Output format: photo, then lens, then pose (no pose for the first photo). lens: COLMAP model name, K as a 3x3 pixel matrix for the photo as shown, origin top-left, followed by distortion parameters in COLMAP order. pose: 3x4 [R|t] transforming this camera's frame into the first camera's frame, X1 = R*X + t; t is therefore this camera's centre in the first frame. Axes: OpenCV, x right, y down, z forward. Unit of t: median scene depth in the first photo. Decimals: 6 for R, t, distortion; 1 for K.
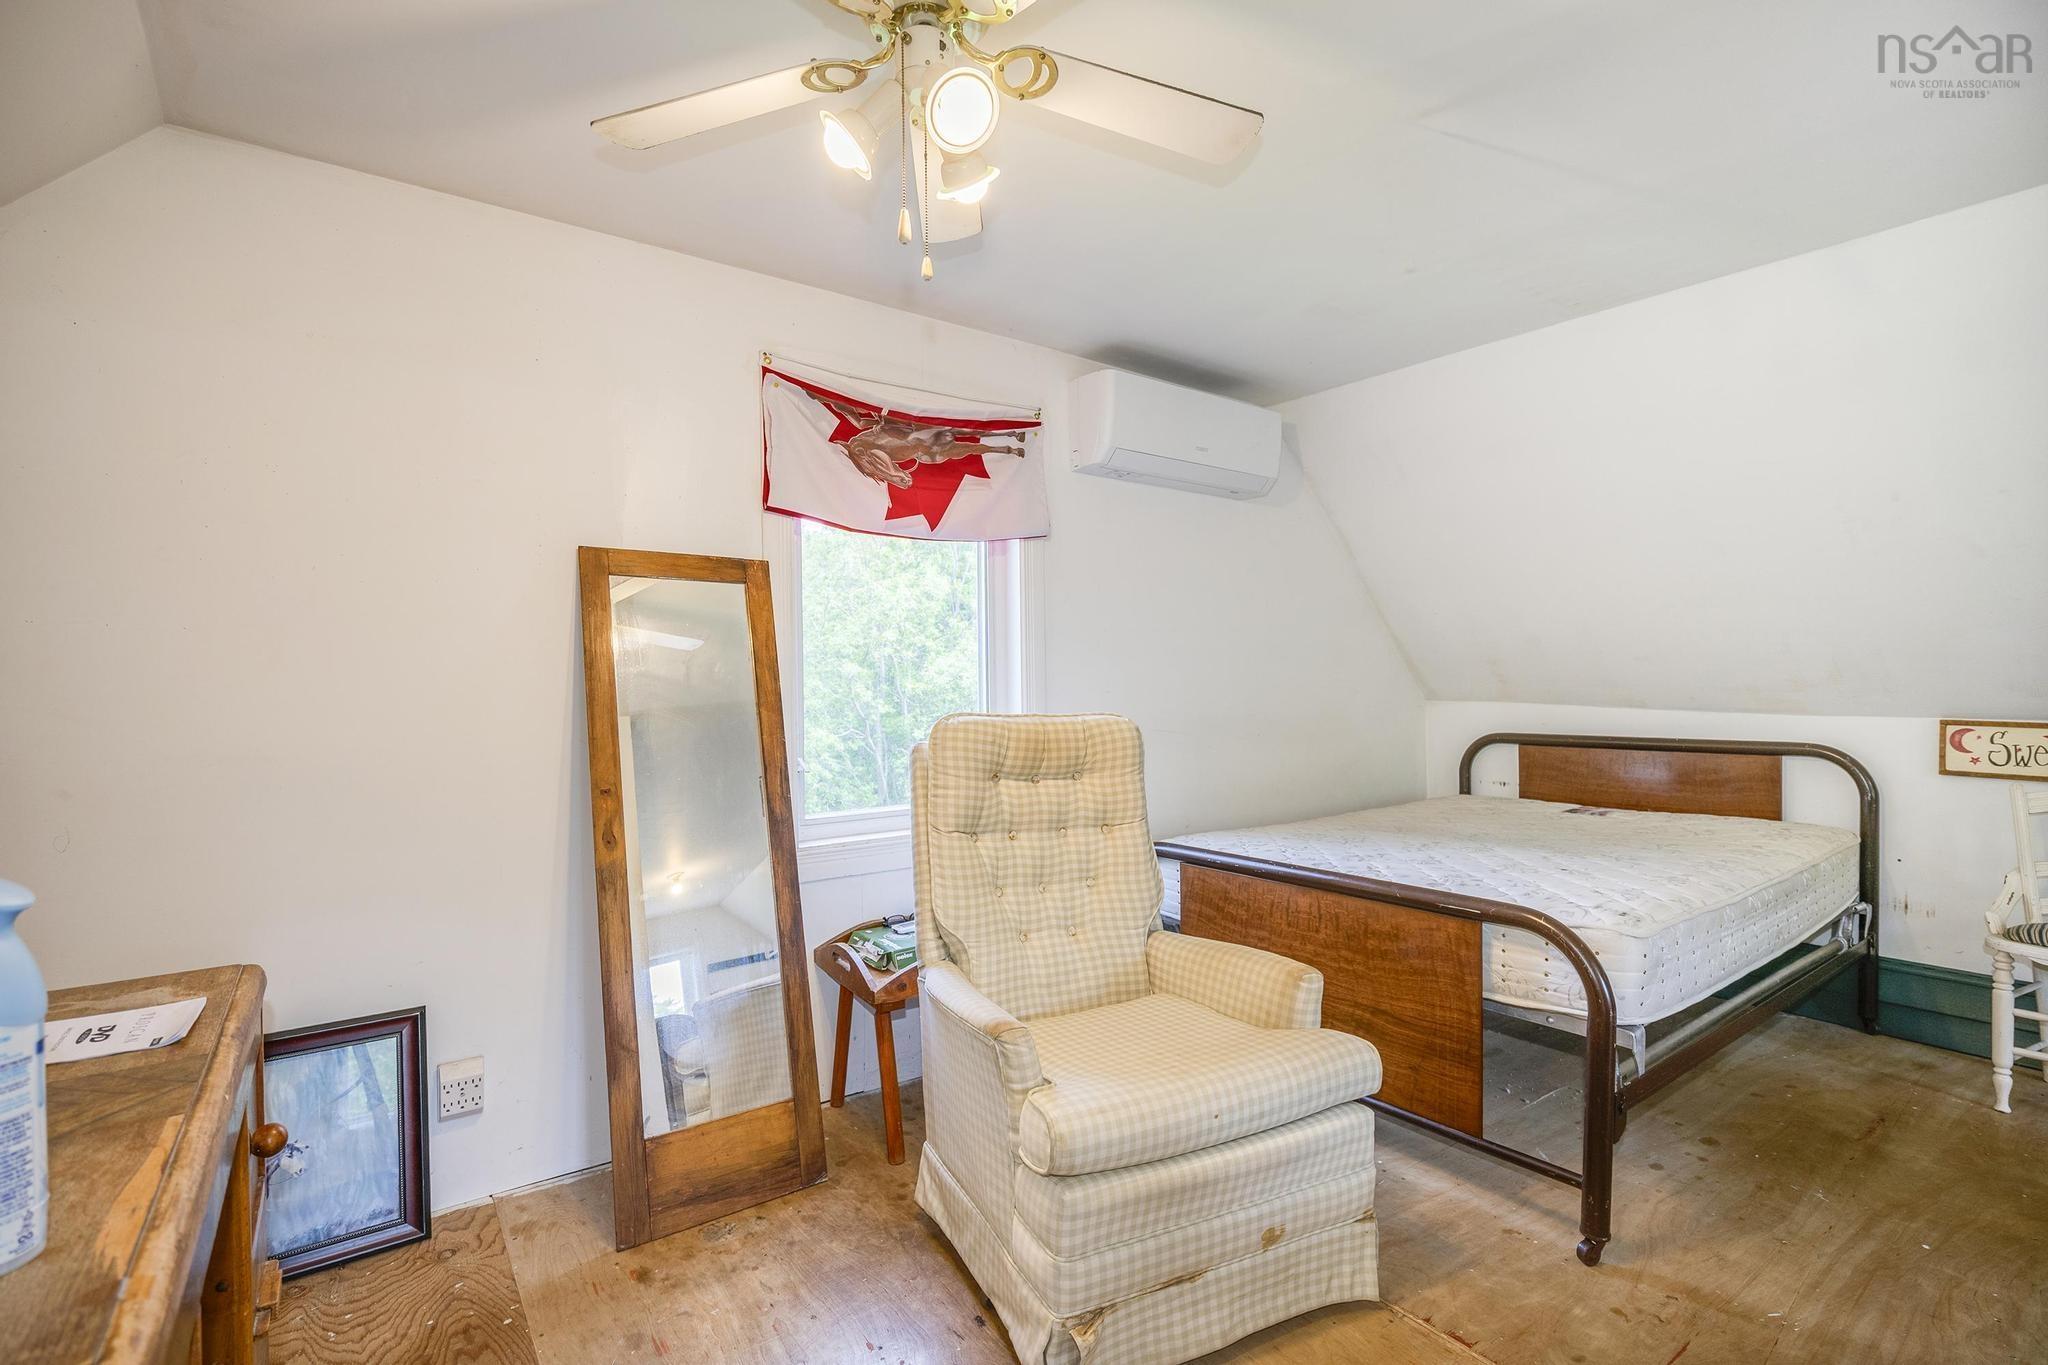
lens RADIAL K [[946.6, 0, 1034.1], [0, 946.6, 682.6], [0, 0, 1]] dist [-0.002140, 0.000178]
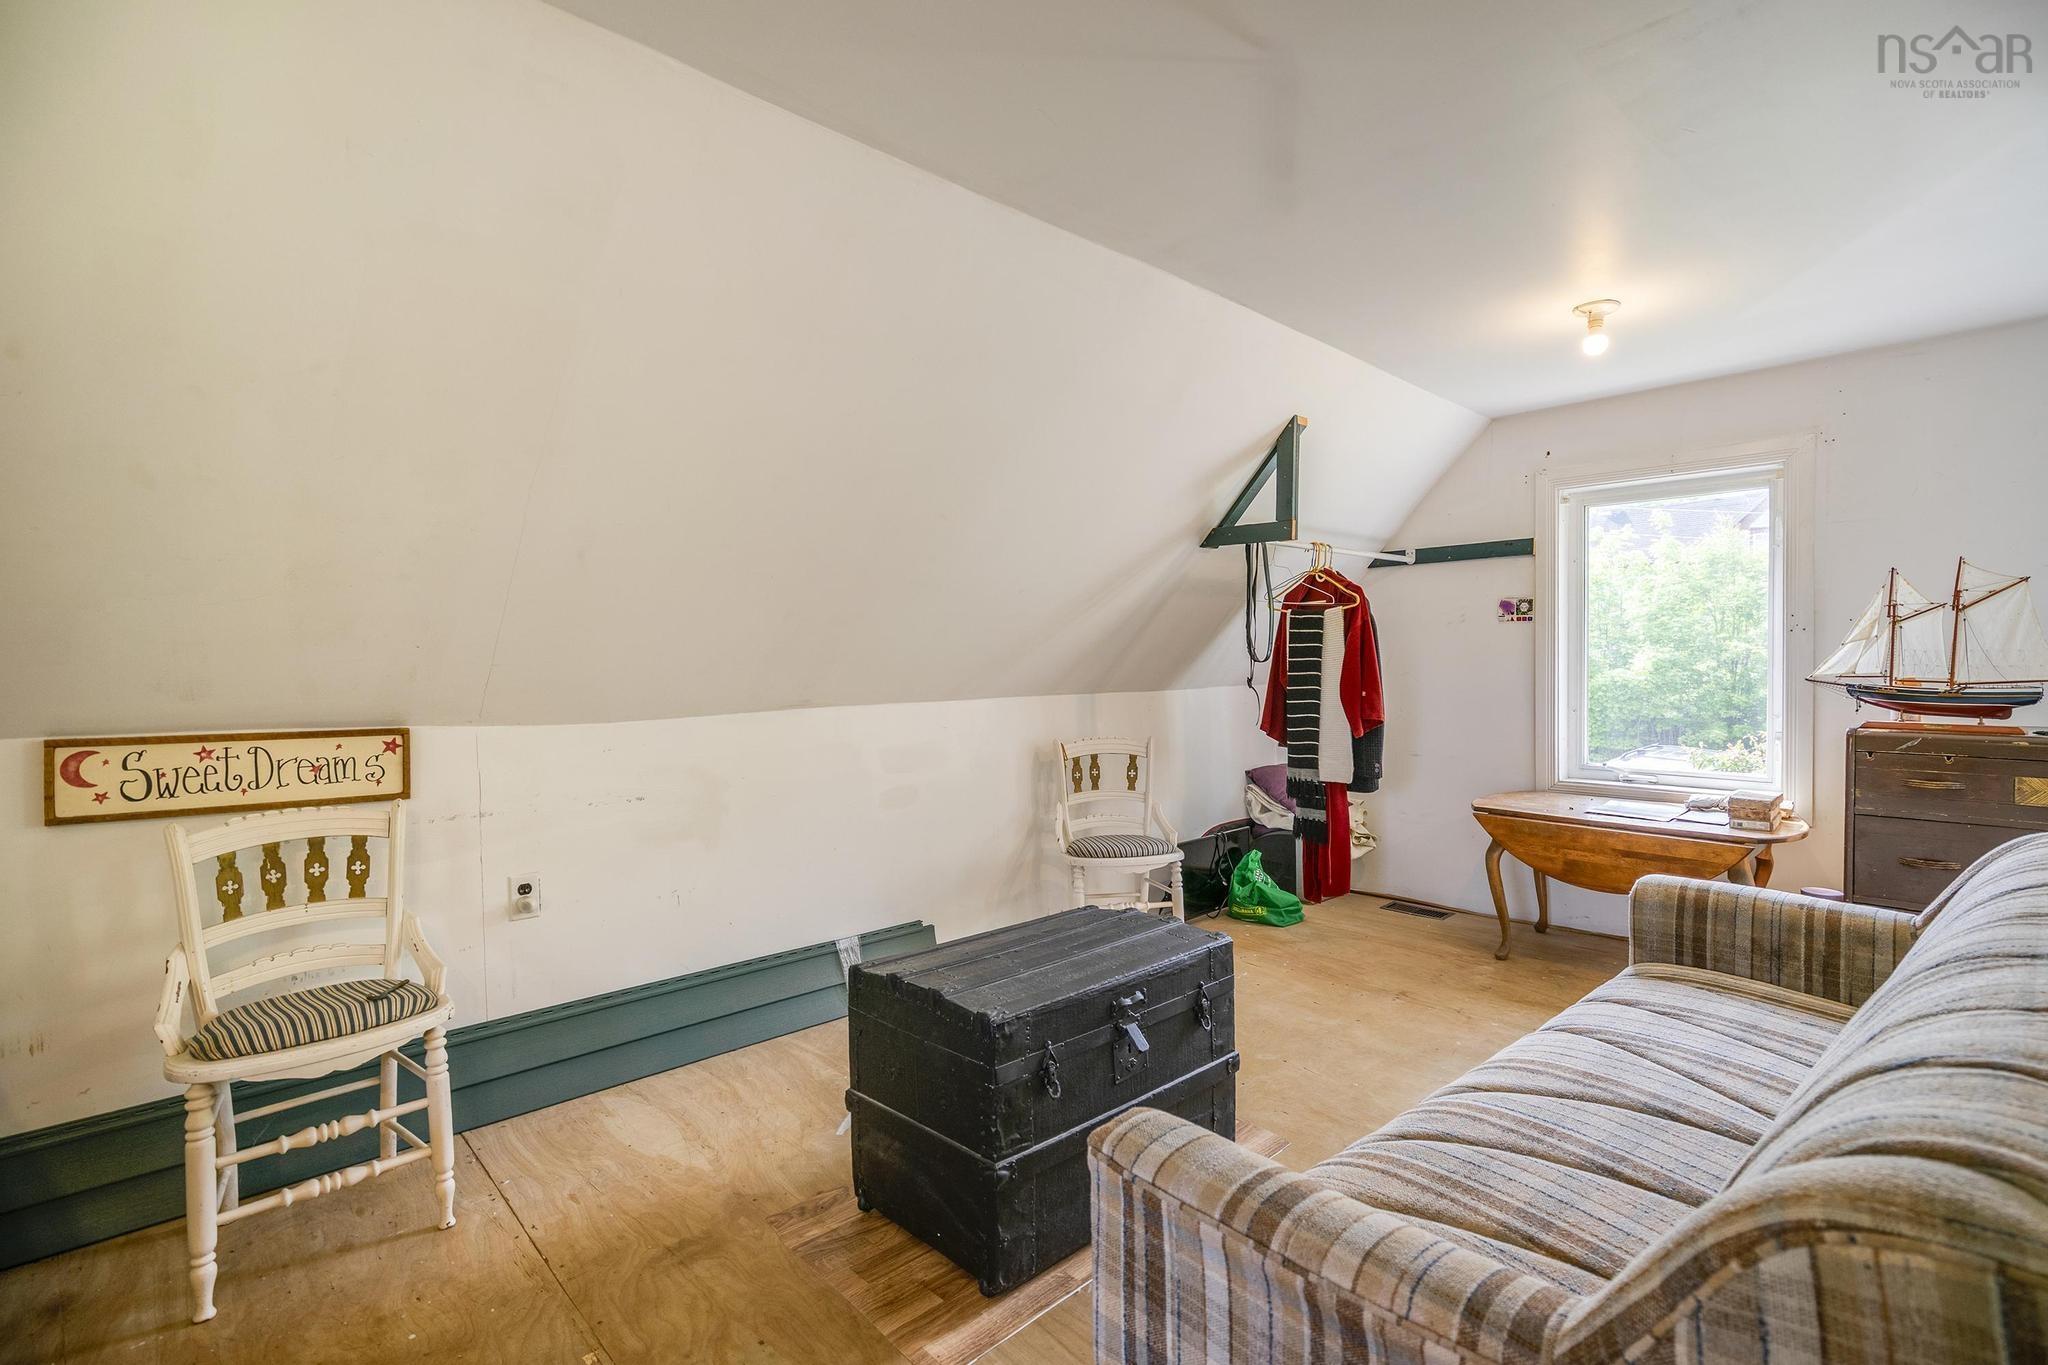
lens RADIAL K [[946.6, 0, 1034.1], [0, 946.6, 682.6], [0, 0, 1]] dist [-0.002140, 0.000178]
pose [[-0.124233, -0.012196, 0.992178, 0.261991], [0.011431, 0.999841, 0.013722, -0.000562], [-0.992187, 0.013046, -0.124074, 0.444331]]
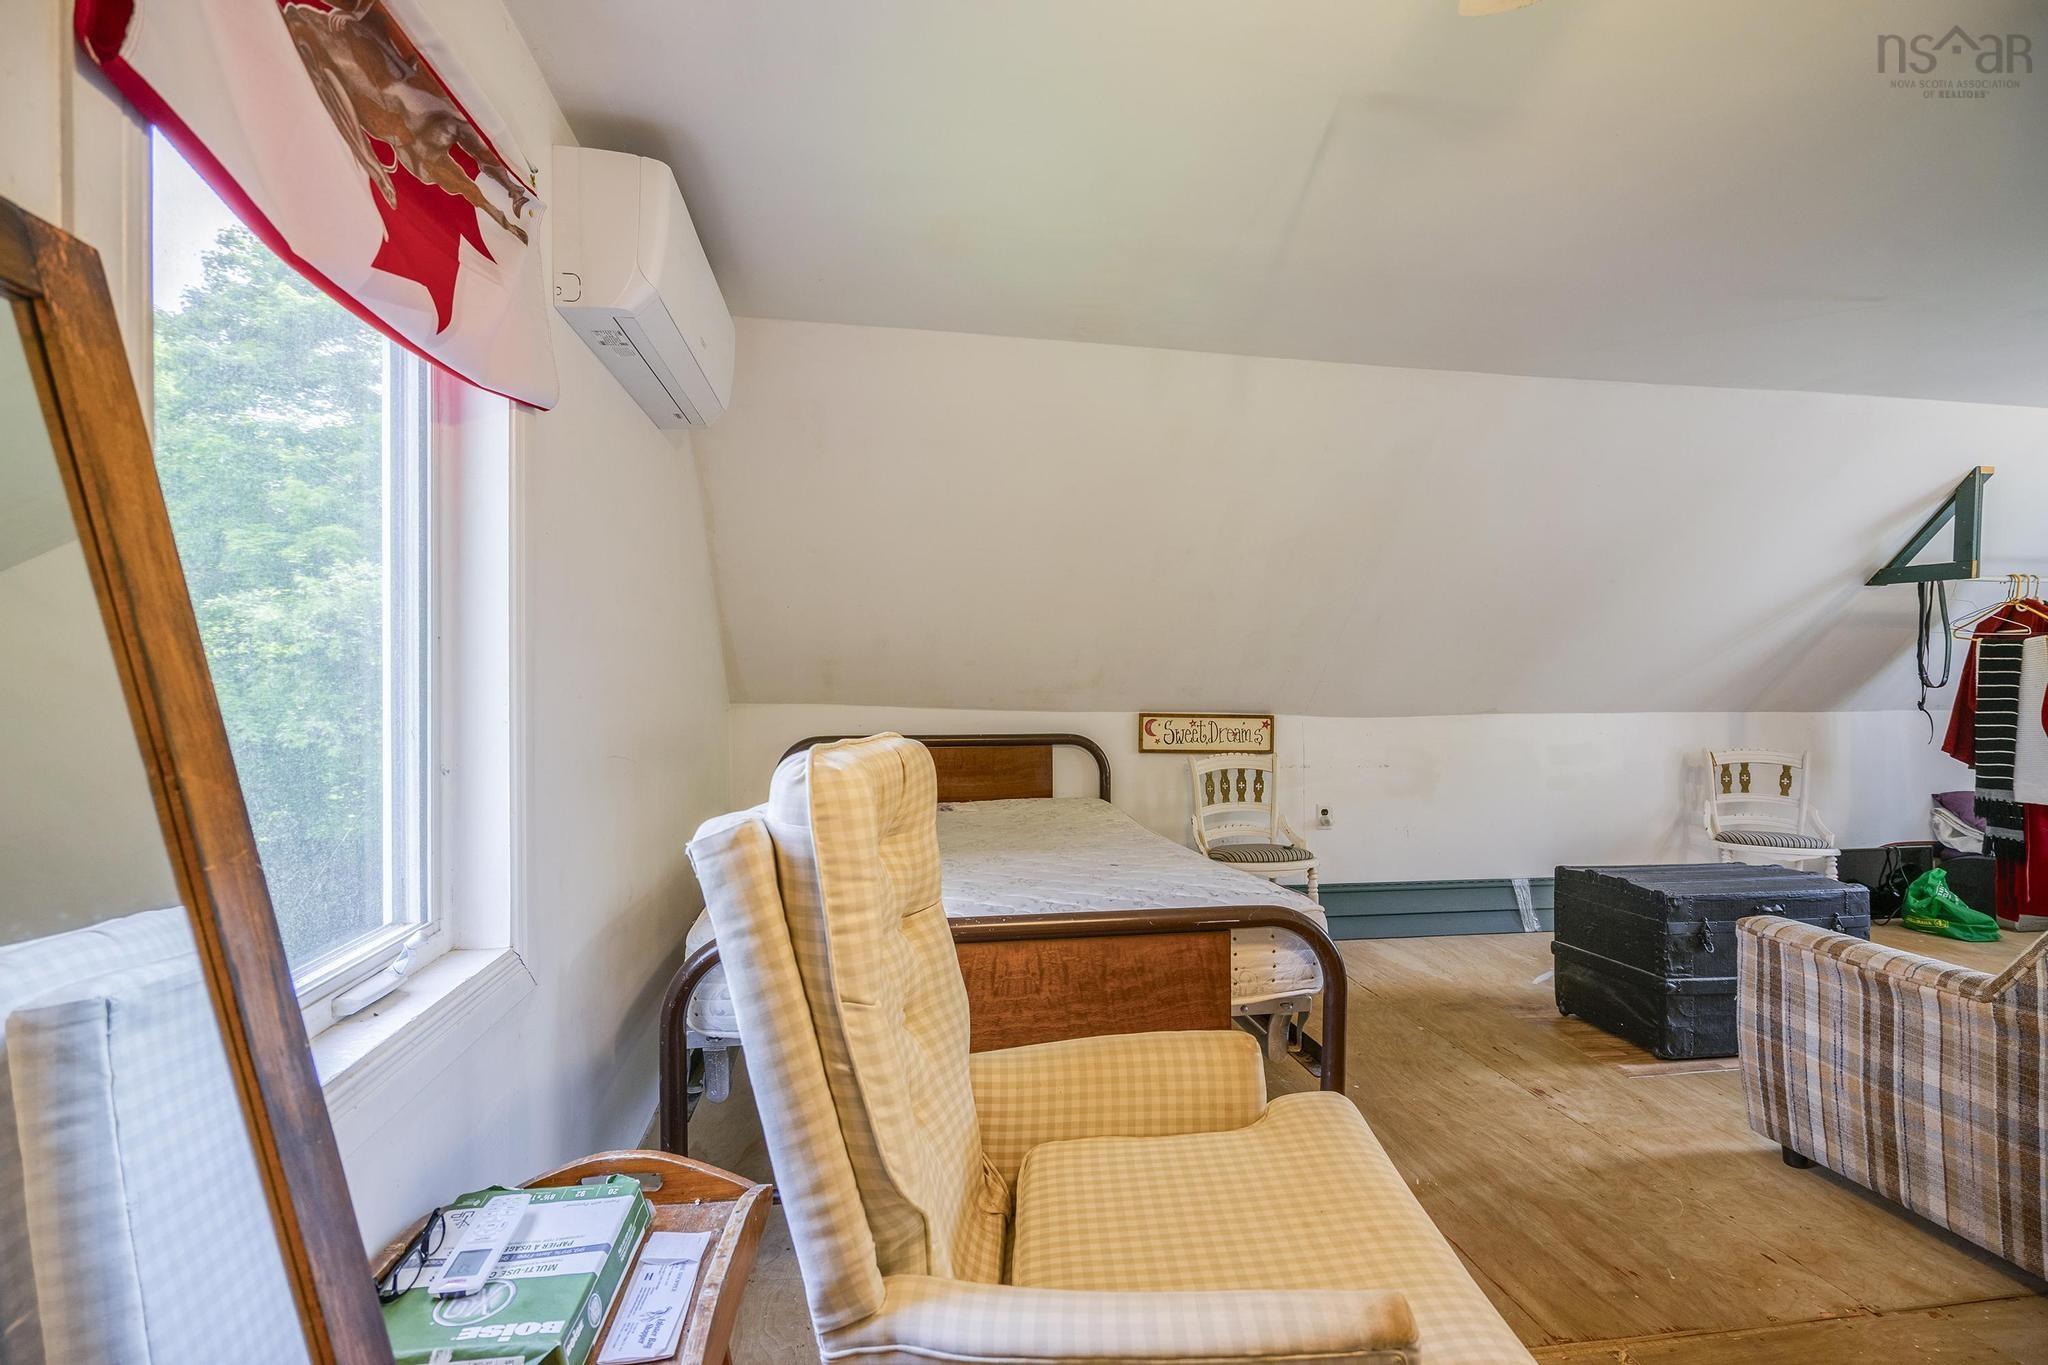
lens RADIAL K [[930.3, 0, 1024.1], [0, 930.3, 684.1], [0, 0, 1]] dist [-0.001636, 0.000186]
pose [[0.456144, 0.005314, 0.889890, -0.362759], [-0.007354, 0.999971, -0.002202, 0.000610], [-0.889876, -0.005540, 0.456170, 0.560614]]
